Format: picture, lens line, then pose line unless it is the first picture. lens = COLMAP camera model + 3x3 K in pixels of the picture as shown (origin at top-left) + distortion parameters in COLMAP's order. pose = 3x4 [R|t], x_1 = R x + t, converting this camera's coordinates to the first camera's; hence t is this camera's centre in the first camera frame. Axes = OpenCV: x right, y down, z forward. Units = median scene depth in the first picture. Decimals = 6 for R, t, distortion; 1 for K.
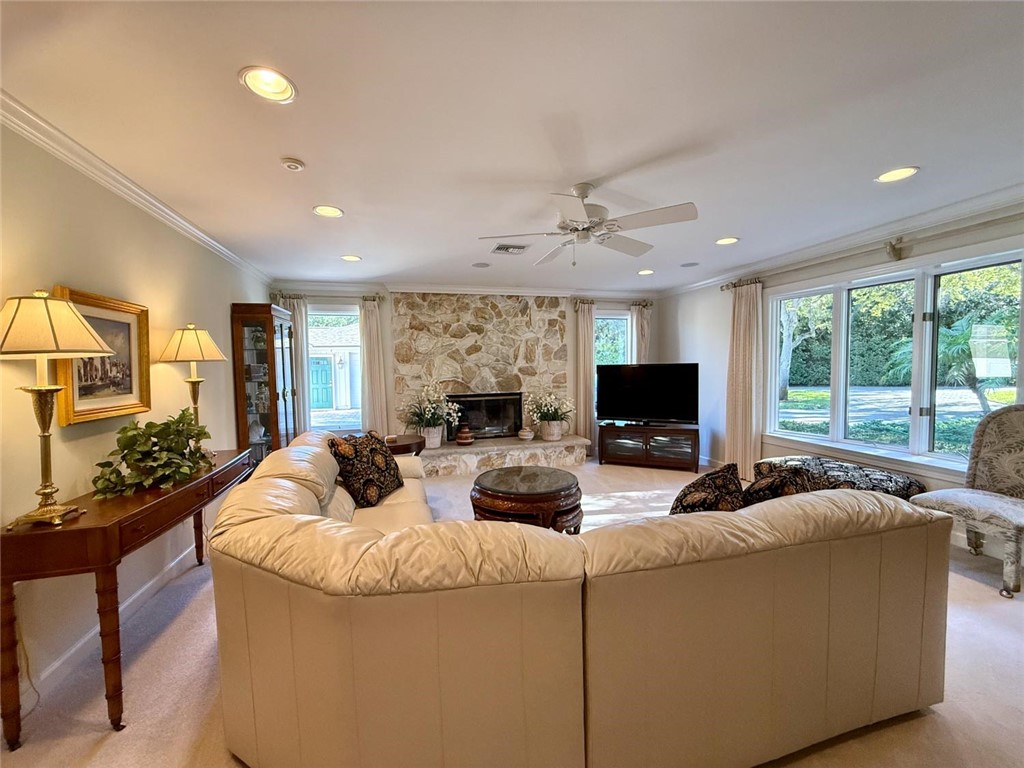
lens RADIAL K [[417.4, 0, 497.5], [0, 417.4, 393.5], [0, 0, 1]] dist [-0.000030, 0.000073]
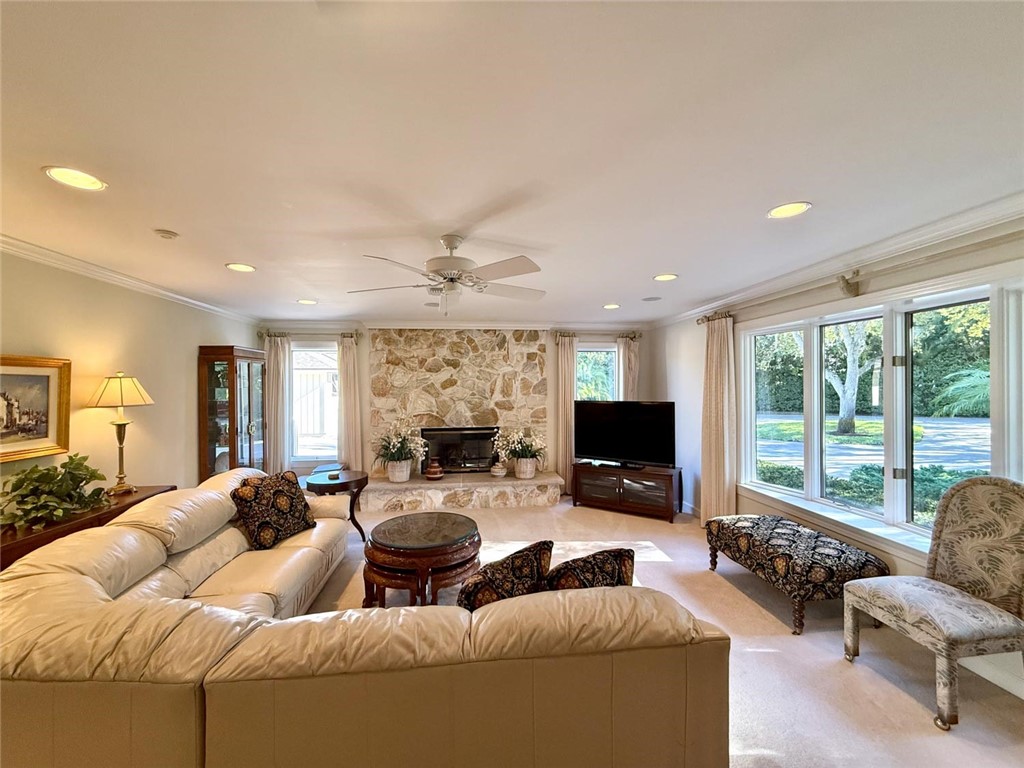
lens RADIAL K [[417.4, 0, 497.5], [0, 417.4, 393.5], [0, 0, 1]] dist [-0.000030, 0.000073]
pose [[0.988465, 0.011415, -0.151018, 0.219961], [-0.018405, 0.998819, -0.044965, -0.040255], [0.150326, 0.047226, 0.987508, 0.028671]]
